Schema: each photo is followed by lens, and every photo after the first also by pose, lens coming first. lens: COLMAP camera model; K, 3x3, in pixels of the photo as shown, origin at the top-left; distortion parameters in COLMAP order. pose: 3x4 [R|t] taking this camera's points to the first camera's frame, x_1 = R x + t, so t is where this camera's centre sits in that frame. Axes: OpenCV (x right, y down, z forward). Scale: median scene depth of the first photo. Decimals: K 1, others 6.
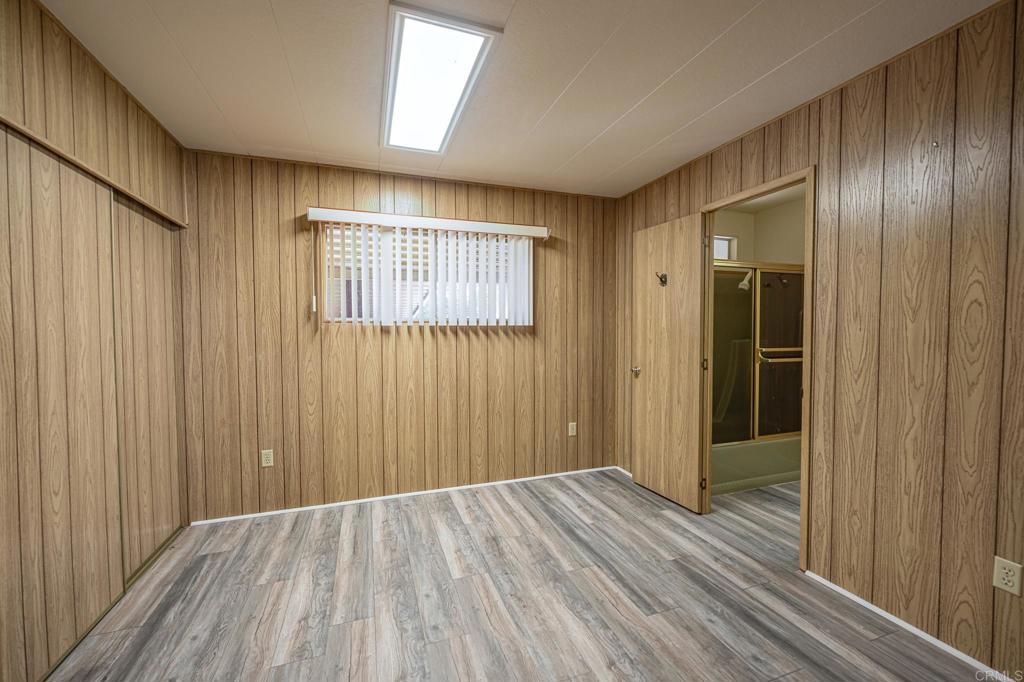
lens RADIAL K [[417.4, 0, 513.3], [0, 417.4, 342.6], [0, 0, 1]] dist [0.000087, 0.000423]
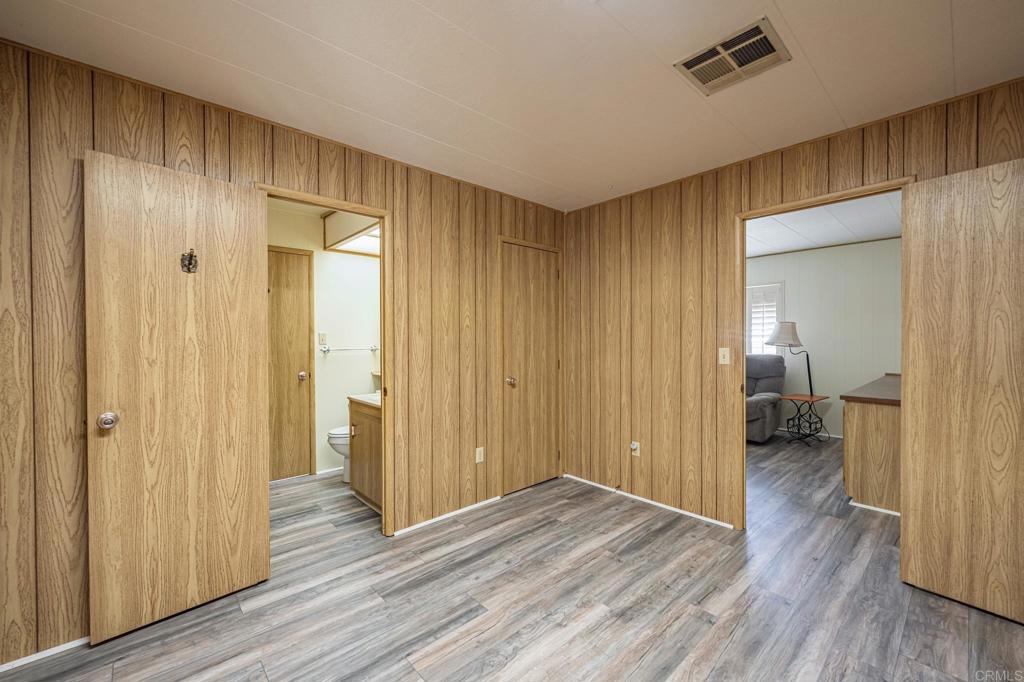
lens RADIAL K [[412.7, 0, 511.8], [0, 412.7, 343.0], [0, 0, 1]] dist [-0.001249, 0.000029]
pose [[-0.383214, -0.005703, 0.923642, -0.583526], [0.035415, 0.999155, 0.020863, -0.036500], [-0.922980, 0.040706, -0.382689, 1.155175]]
